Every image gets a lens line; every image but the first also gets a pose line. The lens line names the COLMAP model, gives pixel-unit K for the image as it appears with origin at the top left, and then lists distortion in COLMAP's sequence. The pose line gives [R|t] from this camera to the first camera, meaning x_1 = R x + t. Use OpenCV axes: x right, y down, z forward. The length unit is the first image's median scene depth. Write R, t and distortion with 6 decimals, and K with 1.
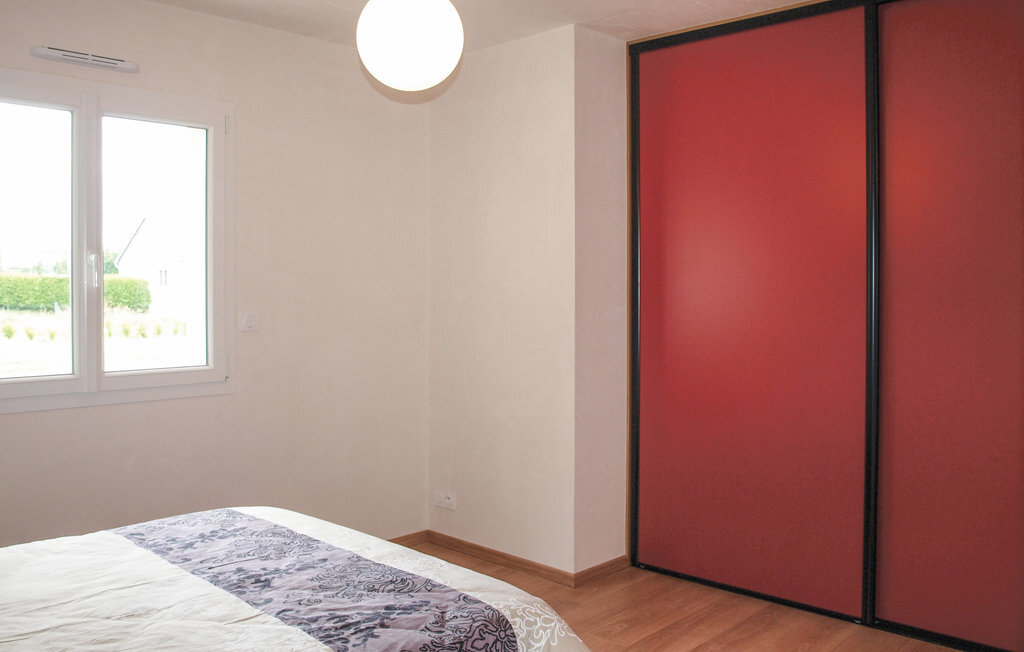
lens RADIAL K [[828.6, 0, 512.0], [0, 828.6, 326.0], [0, 0, 1]] dist [-0.071327, 0.002674]
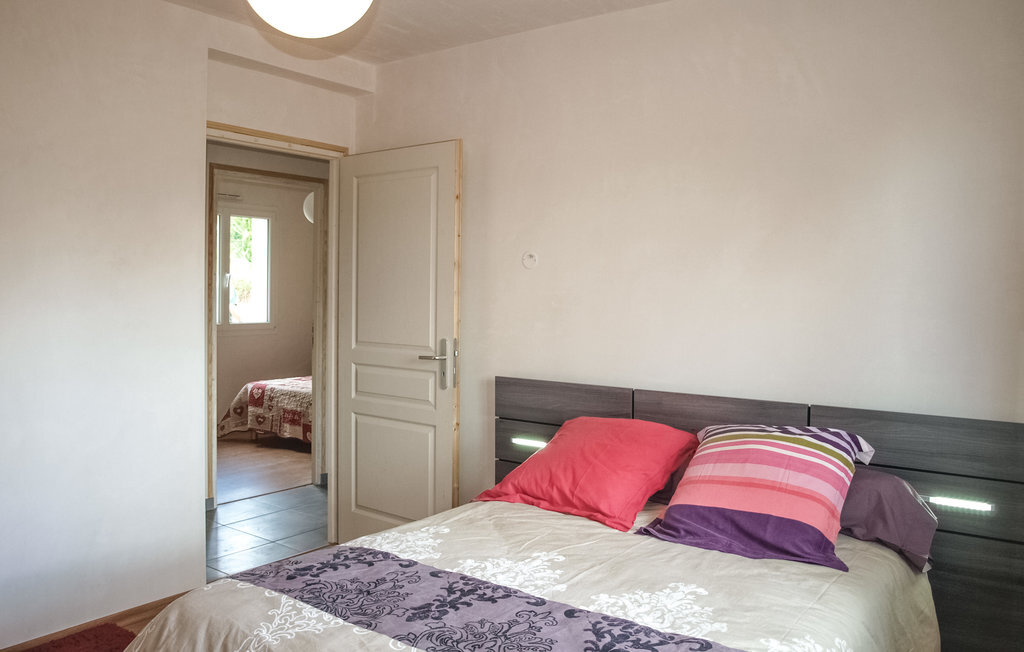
lens RADIAL K [[828.6, 0, 512.0], [0, 828.6, 326.0], [0, 0, 1]] dist [-0.071327, 0.002674]
pose [[-0.992128, -0.008328, -0.124949, -0.238991], [-0.019002, 0.996244, 0.084478, -0.093835], [0.123777, 0.086187, -0.988560, 1.925727]]
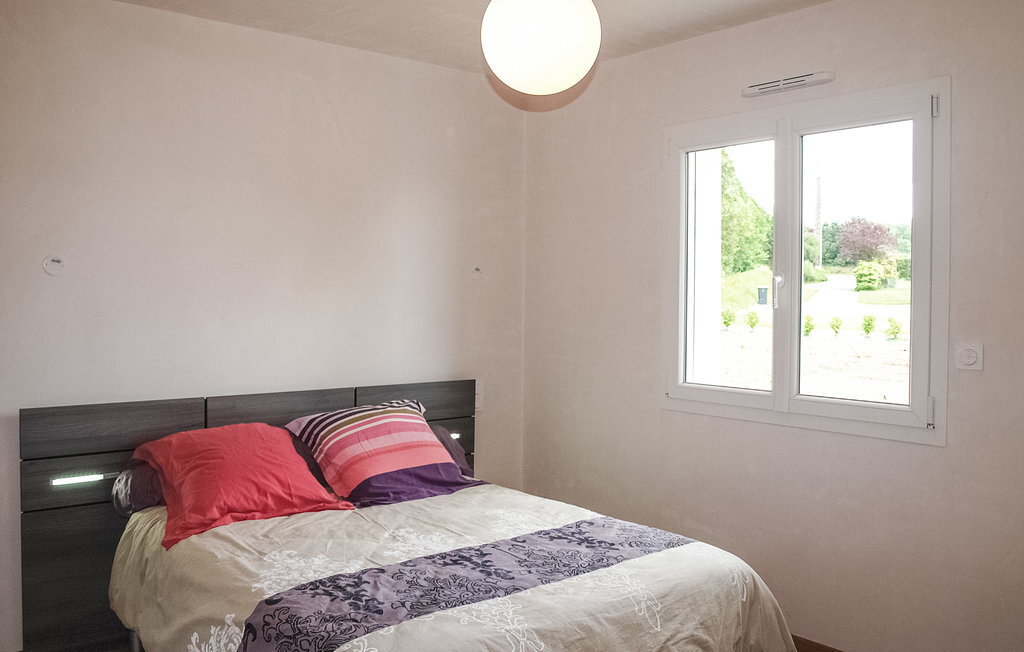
lens RADIAL K [[851.0, 0, 487.3], [0, 851.0, 324.9], [0, 0, 1]] dist [-0.091626, -0.004185]
pose [[-0.127788, 0.031254, -0.991309, 0.856844], [-0.048404, 0.998116, 0.037708, -0.073292], [0.990620, 0.052802, -0.126035, 1.150735]]
